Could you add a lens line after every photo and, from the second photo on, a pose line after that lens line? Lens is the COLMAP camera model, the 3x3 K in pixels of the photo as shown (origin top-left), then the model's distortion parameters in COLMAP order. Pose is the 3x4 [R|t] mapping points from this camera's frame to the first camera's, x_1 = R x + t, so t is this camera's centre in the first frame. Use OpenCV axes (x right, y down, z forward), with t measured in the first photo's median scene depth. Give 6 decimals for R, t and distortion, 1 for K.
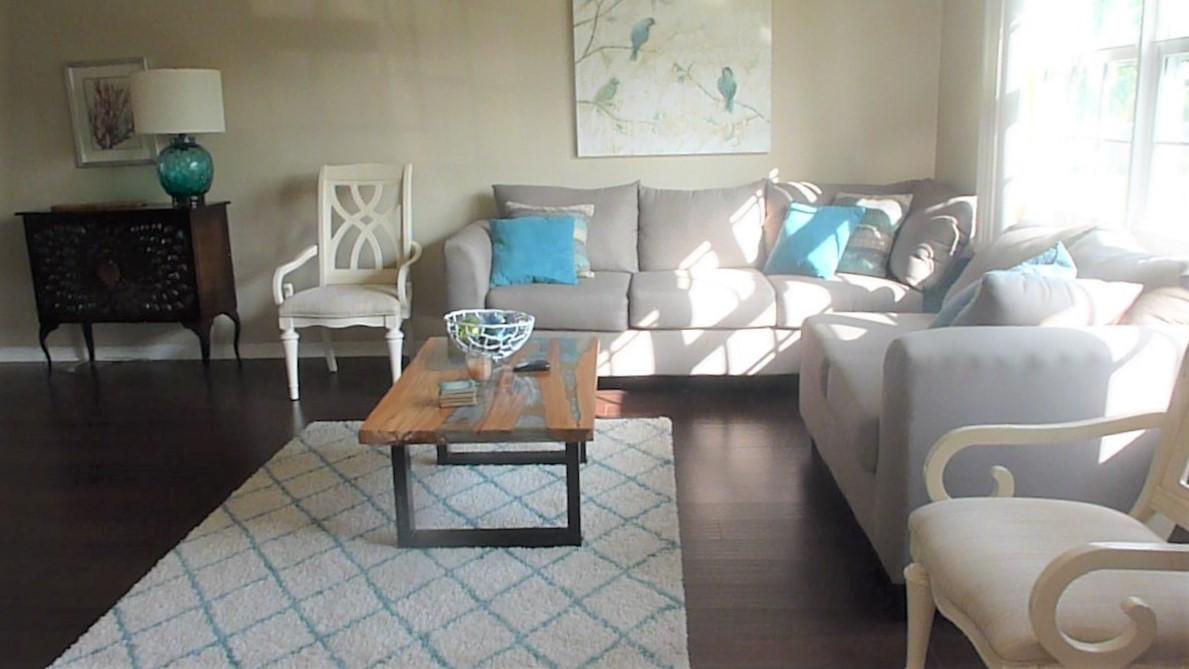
lens RADIAL K [[937.4, 0, 582.2], [0, 937.4, 334.2], [0, 0, 1]] dist [-0.048000, -0.009931]
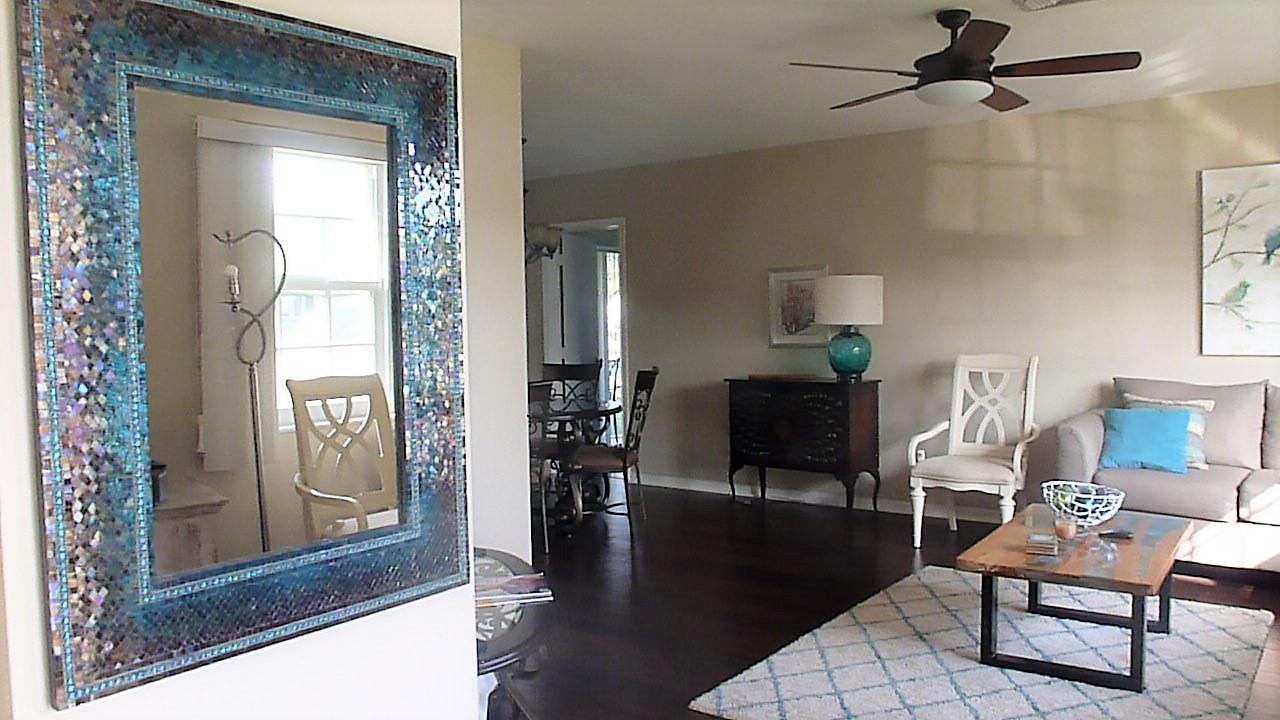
lens RADIAL K [[1009.1, 0, 636.1], [0, 1009.1, 353.7], [0, 0, 1]] dist [-0.048000, -0.009931]
pose [[0.821346, 0.033956, -0.569418, 0.121458], [-0.130997, 0.982776, -0.130348, 0.042589], [0.555184, 0.181653, 0.811648, -0.289937]]
